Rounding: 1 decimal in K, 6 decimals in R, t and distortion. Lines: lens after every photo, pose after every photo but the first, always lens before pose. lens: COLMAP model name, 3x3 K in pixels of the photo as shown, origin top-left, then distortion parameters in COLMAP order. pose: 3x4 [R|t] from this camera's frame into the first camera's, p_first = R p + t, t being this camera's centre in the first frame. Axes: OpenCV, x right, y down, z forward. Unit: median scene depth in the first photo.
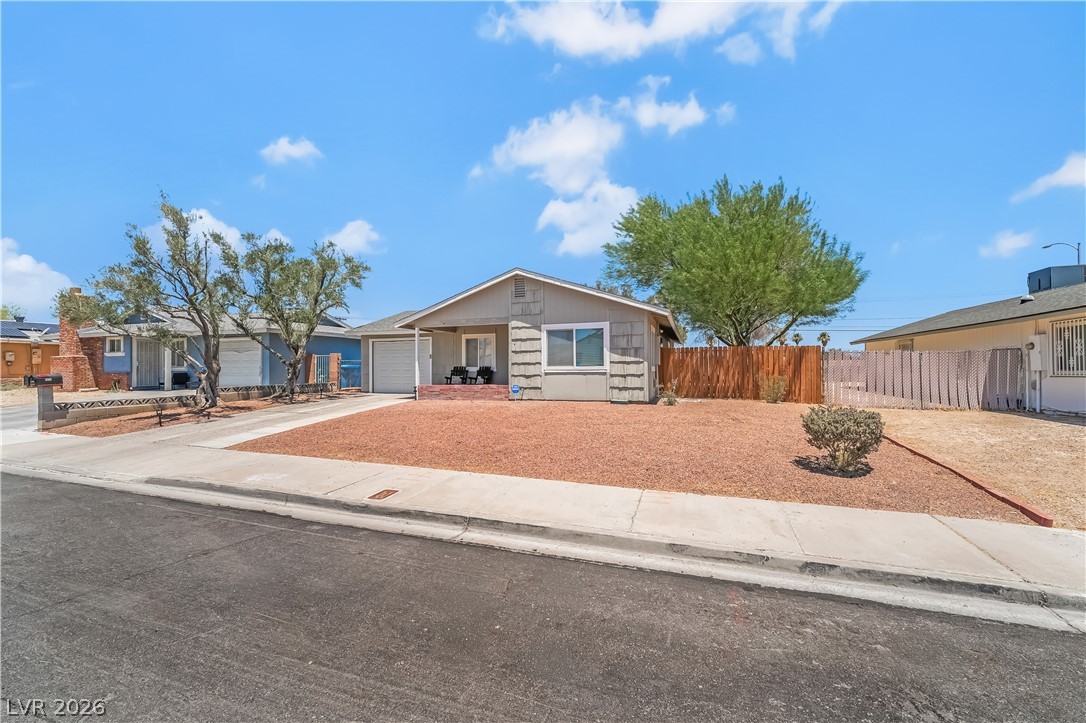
lens RADIAL K [[436.8, 0, 543.0], [0, 436.8, 361.5], [0, 0, 1]] dist [-0.000075, -0.000052]
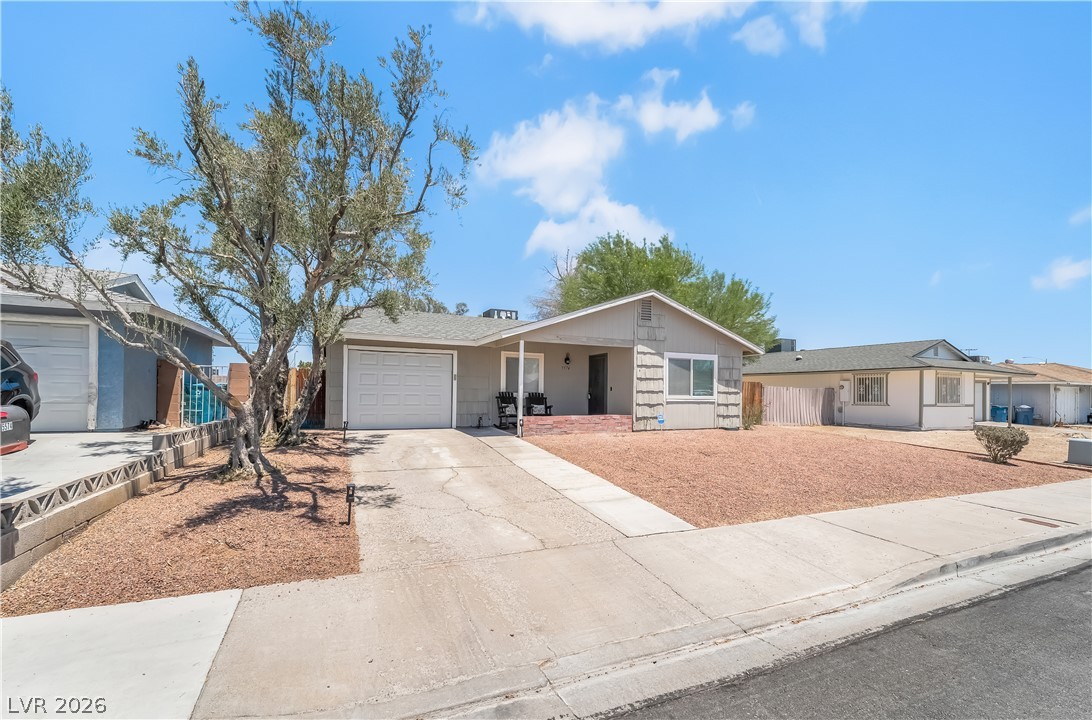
lens RADIAL K [[451.8, 0, 543.6], [0, 451.8, 392.0], [0, 0, 1]] dist [-0.000528, -0.000136]
pose [[0.730215, 0.016944, 0.683007, -0.877330], [-0.028125, 0.999591, 0.005270, 0.006427], [-0.682638, -0.023058, 0.730392, 0.449161]]
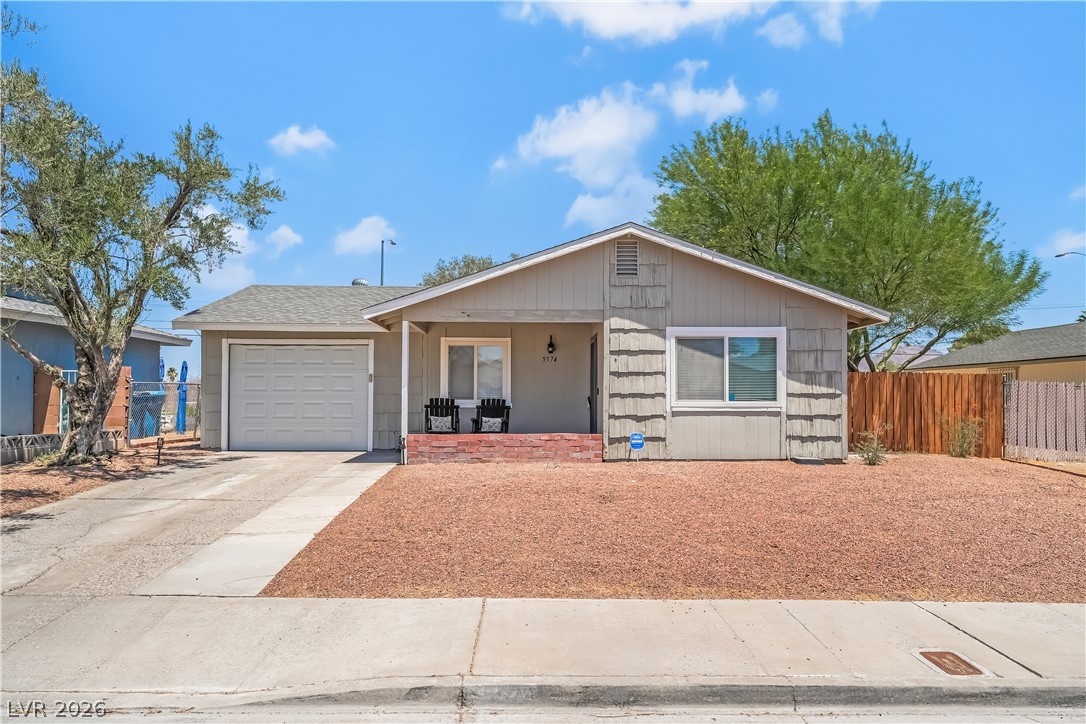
lens RADIAL K [[730.5, 0, 545.1], [0, 730.5, 388.5], [0, 0, 1]] dist [0.007574, 0.003064]
pose [[0.936812, 0.014449, 0.349534, -0.479624], [-0.014259, 0.999893, -0.003119, 0.000843], [-0.349542, -0.002062, 0.936919, 0.166986]]
